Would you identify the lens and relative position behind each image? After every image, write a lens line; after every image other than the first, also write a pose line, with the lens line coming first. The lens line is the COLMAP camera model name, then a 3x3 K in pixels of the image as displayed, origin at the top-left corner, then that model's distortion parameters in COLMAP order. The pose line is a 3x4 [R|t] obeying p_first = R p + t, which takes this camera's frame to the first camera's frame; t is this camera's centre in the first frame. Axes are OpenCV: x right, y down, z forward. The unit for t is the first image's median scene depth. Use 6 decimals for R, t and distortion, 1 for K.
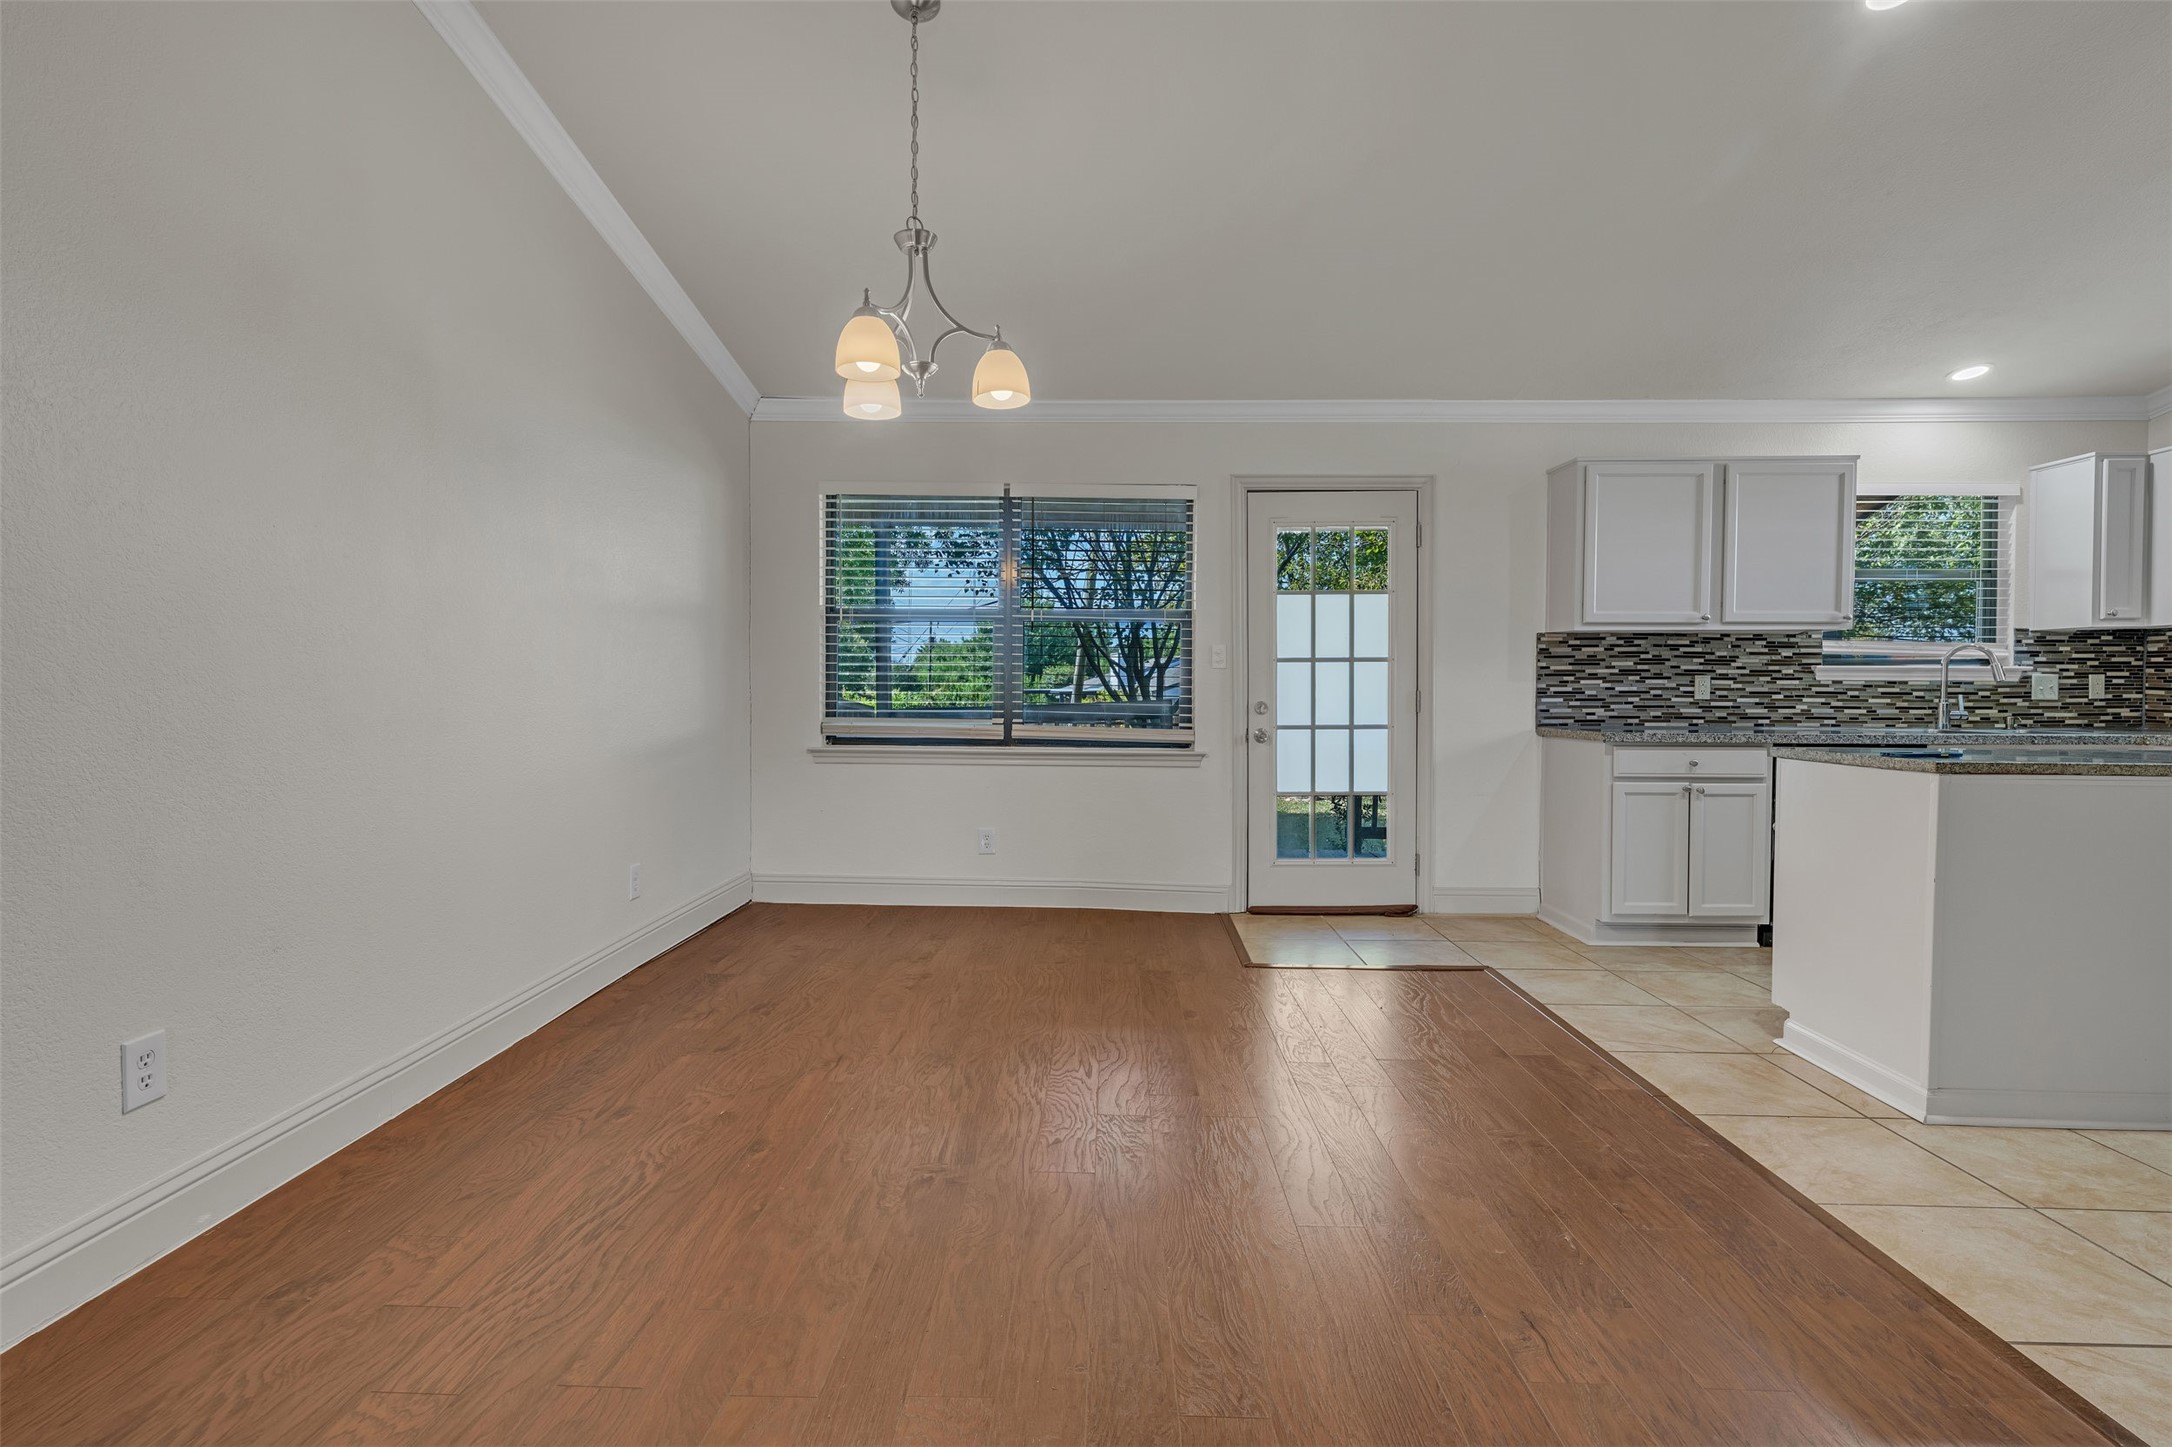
lens RADIAL K [[1023.8, 0, 1091.8], [0, 1023.8, 709.2], [0, 0, 1]] dist [-0.000277, 0.000584]
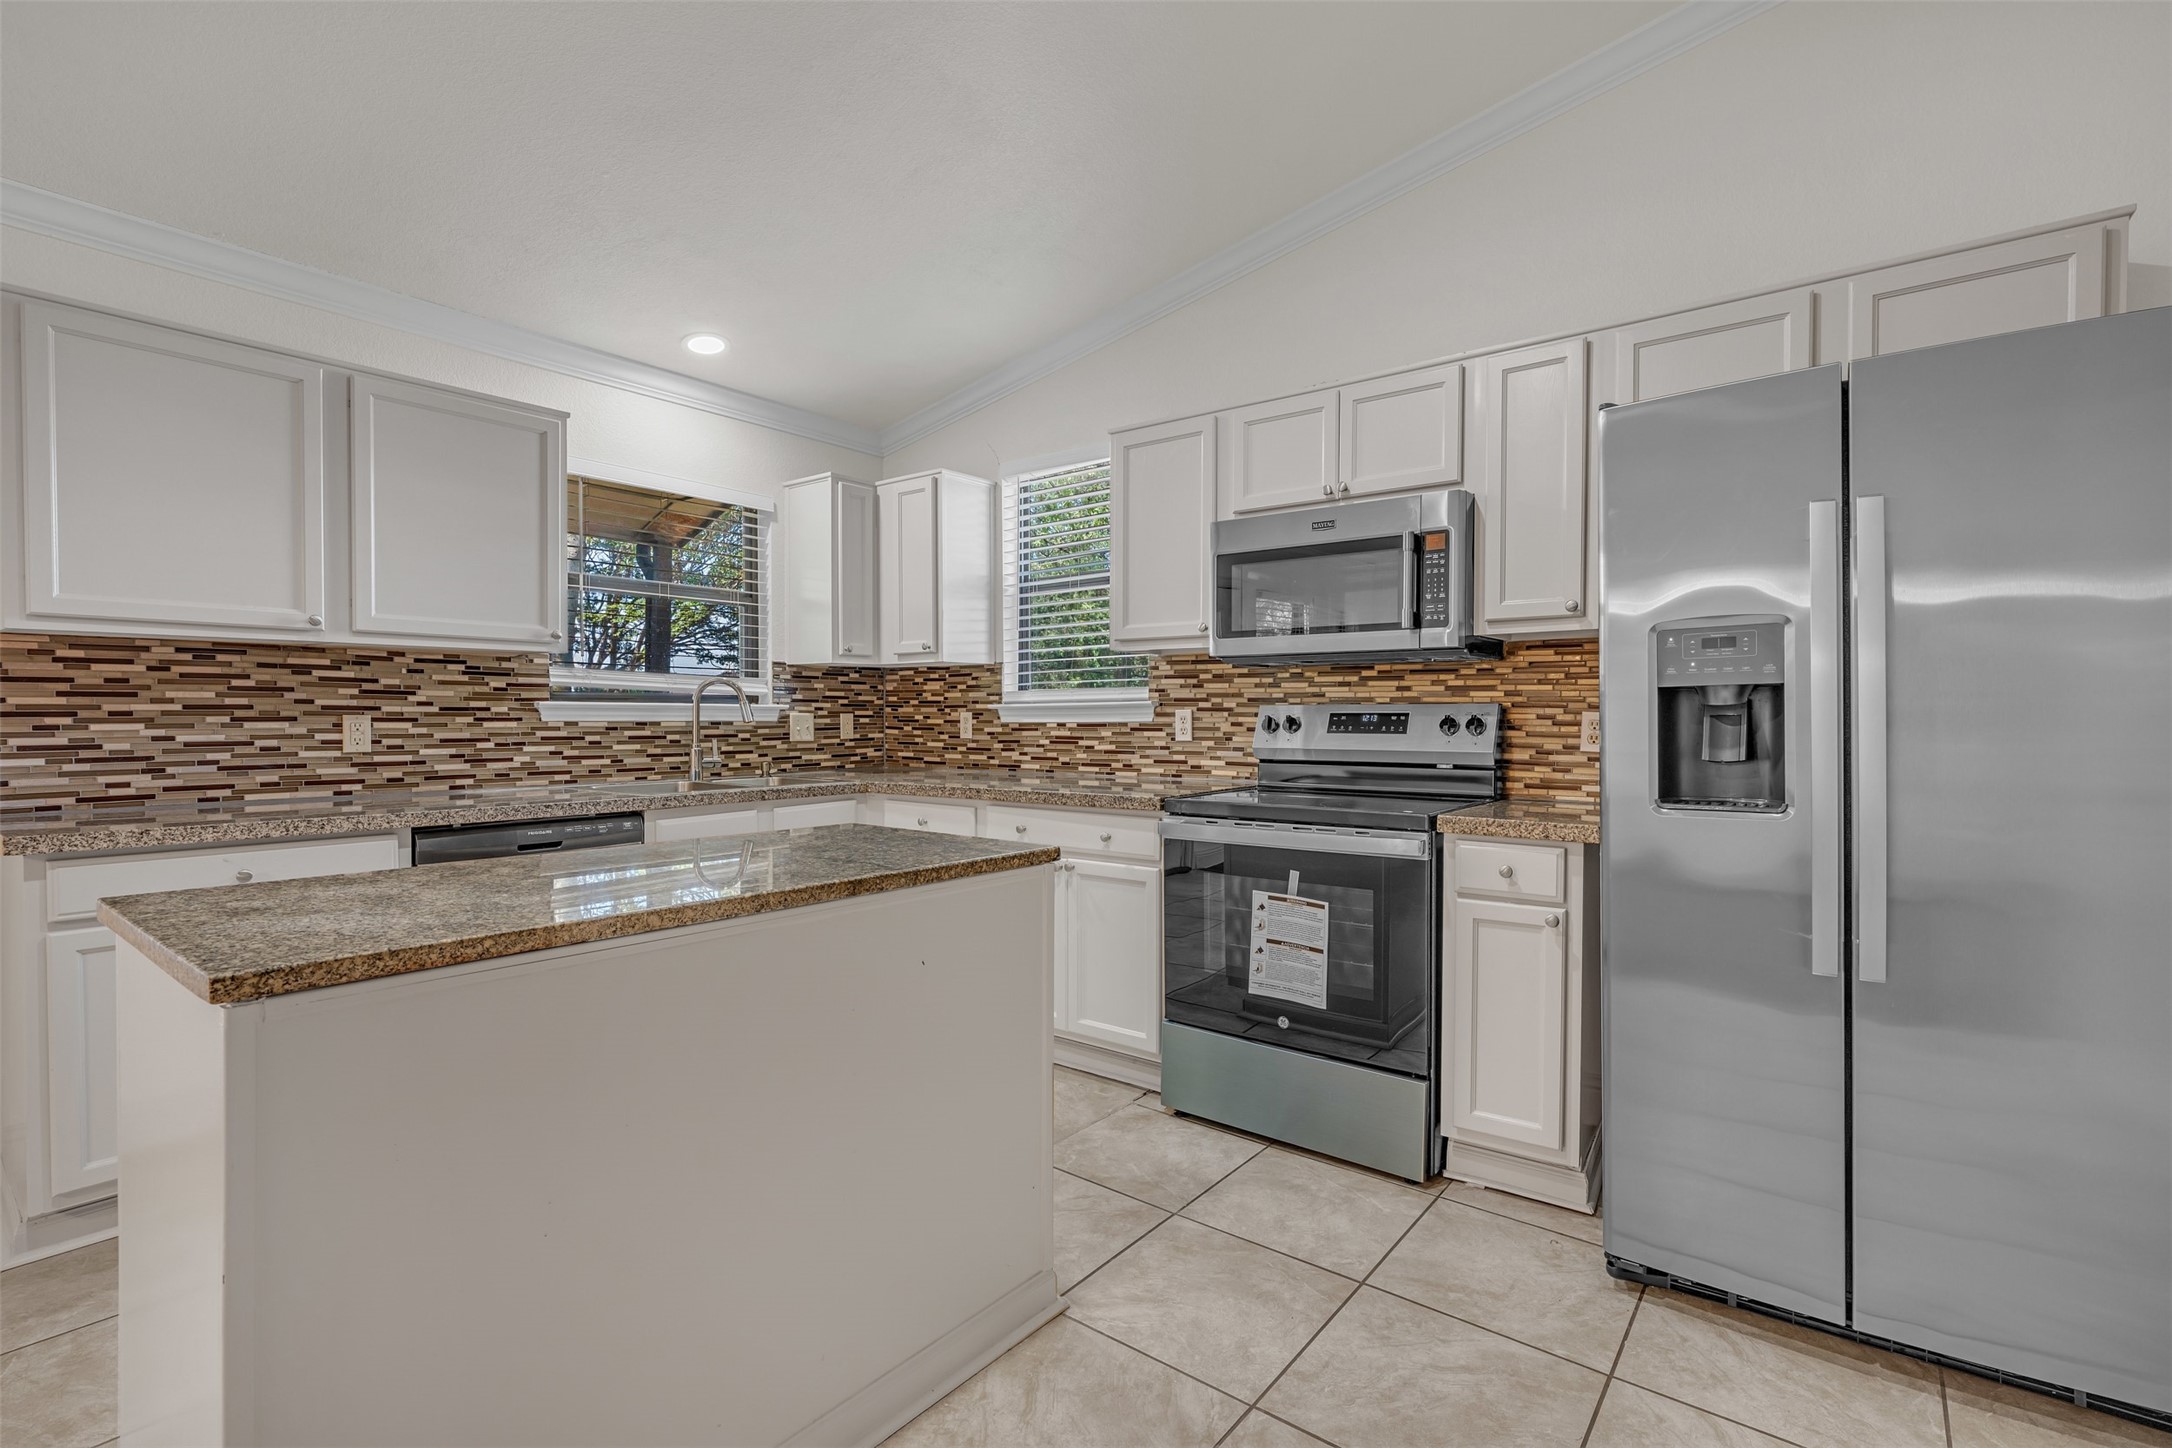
lens RADIAL K [[974.3, 0, 1081.7], [0, 974.3, 732.8], [0, 0, 1]] dist [-0.004524, 0.000854]
pose [[0.603320, -0.016024, 0.797338, 0.386268], [0.016145, 0.999839, 0.007878, -0.019373], [-0.797336, 0.008120, 0.603481, 0.275464]]
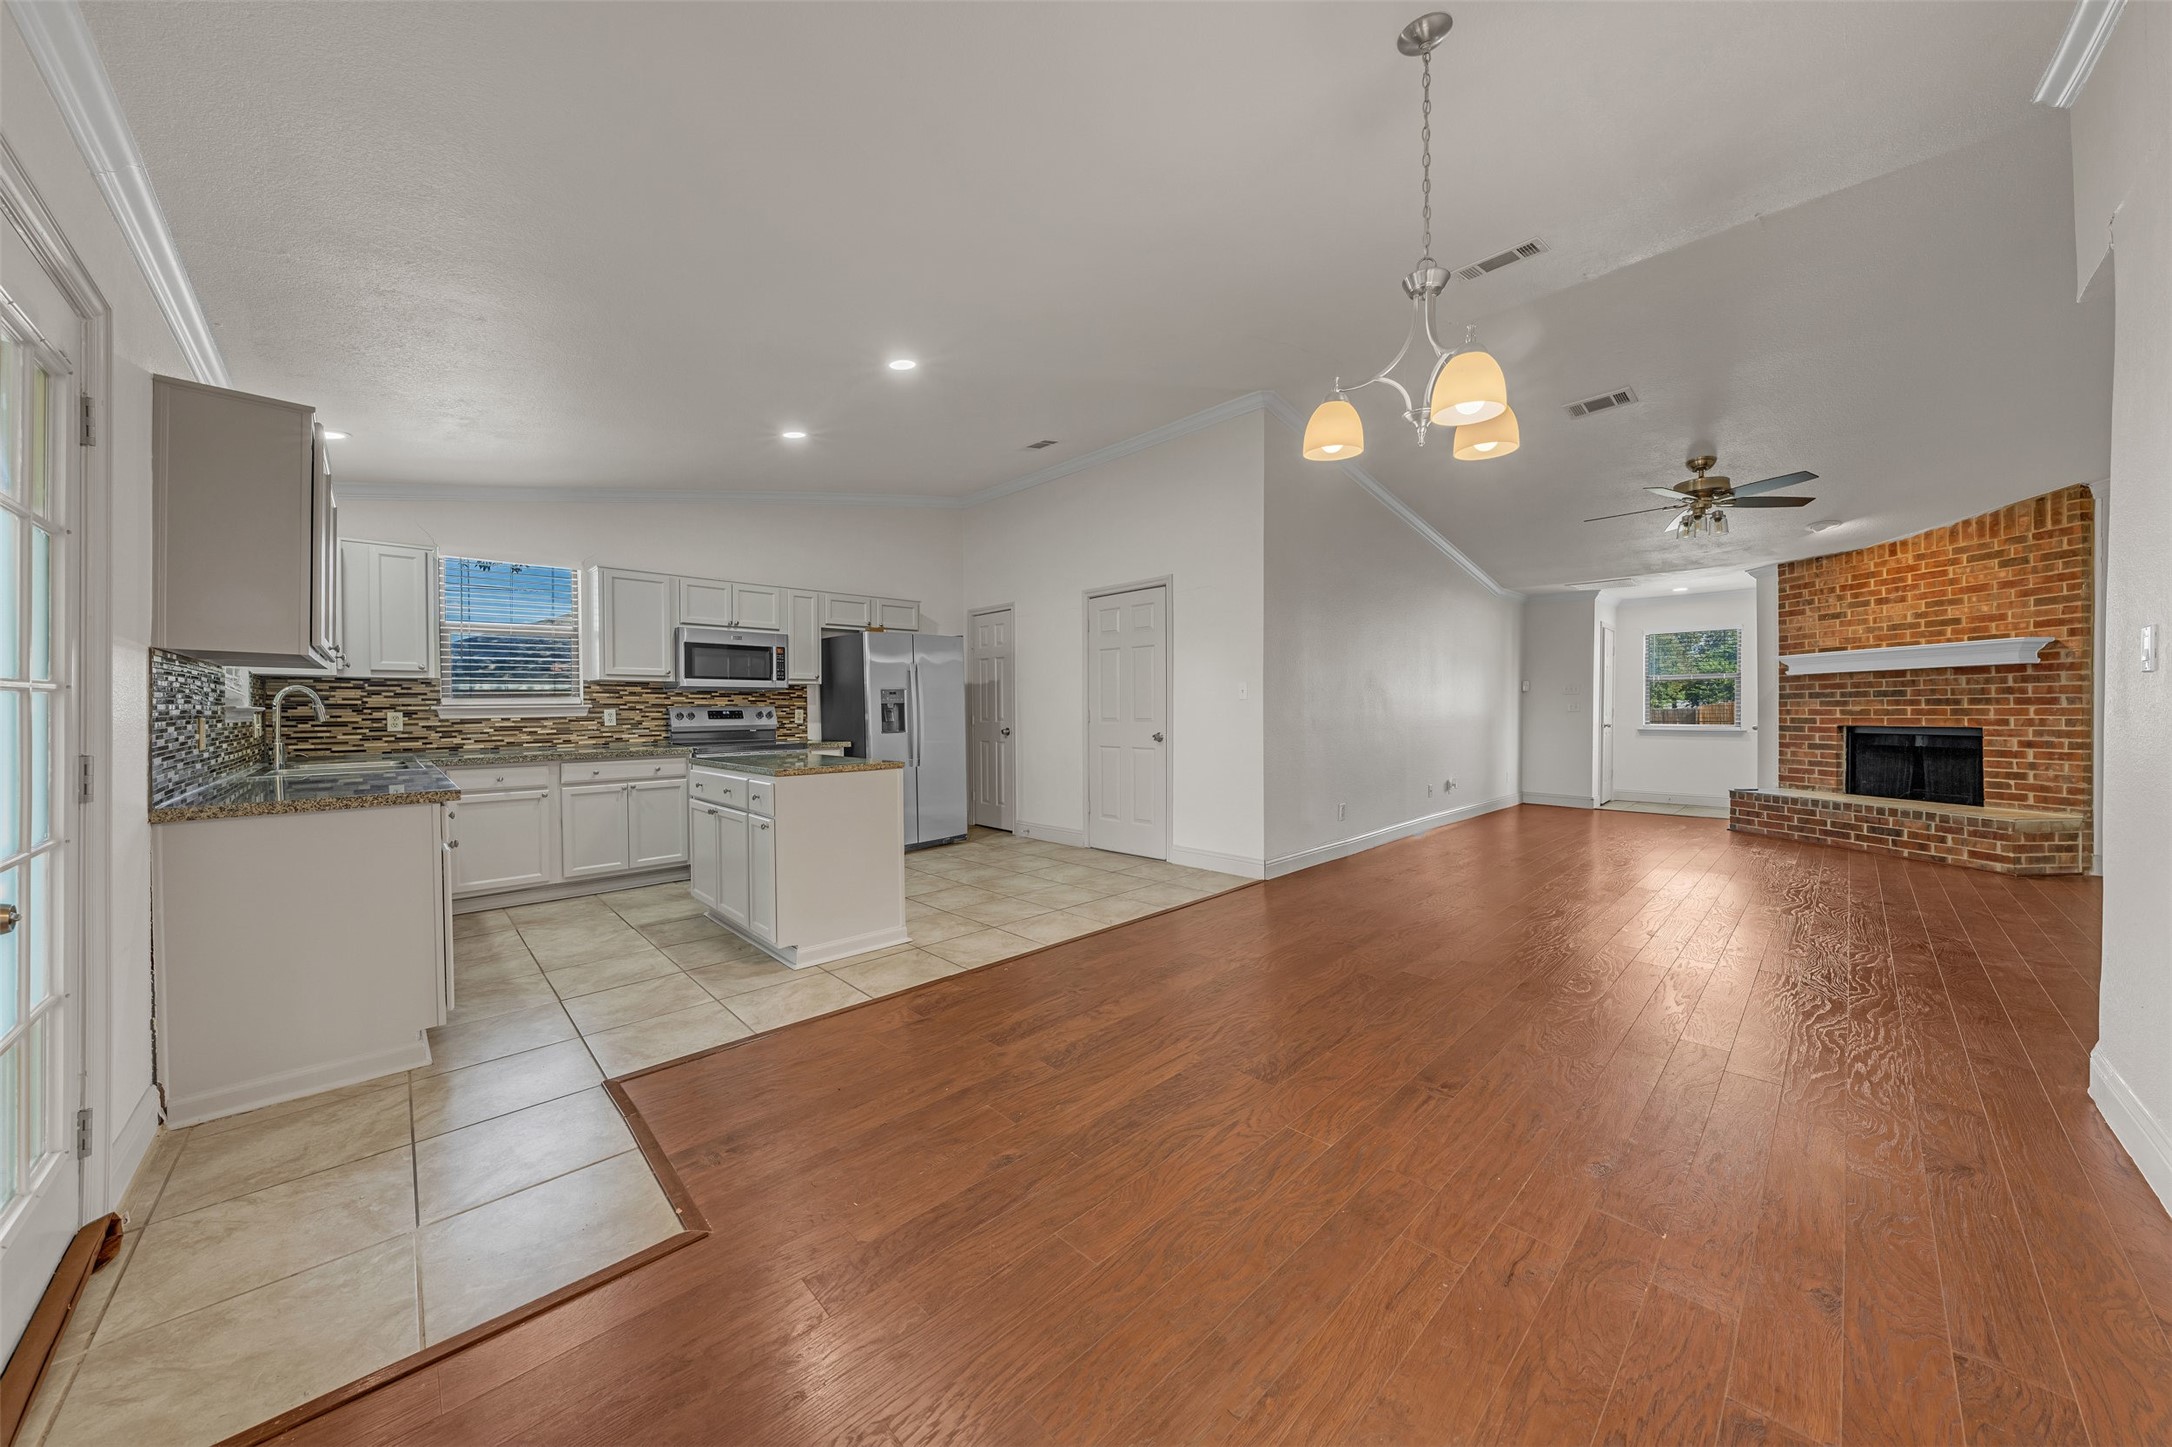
lens RADIAL K [[739.2, 0, 1087.8], [0, 739.2, 719.5], [0, 0, 1]] dist [0.001268, -0.000615]
pose [[-0.707806, -0.008983, 0.706350, -0.236674], [0.019006, 0.999315, 0.031754, -0.036373], [-0.706152, 0.035901, -0.707150, 0.924232]]
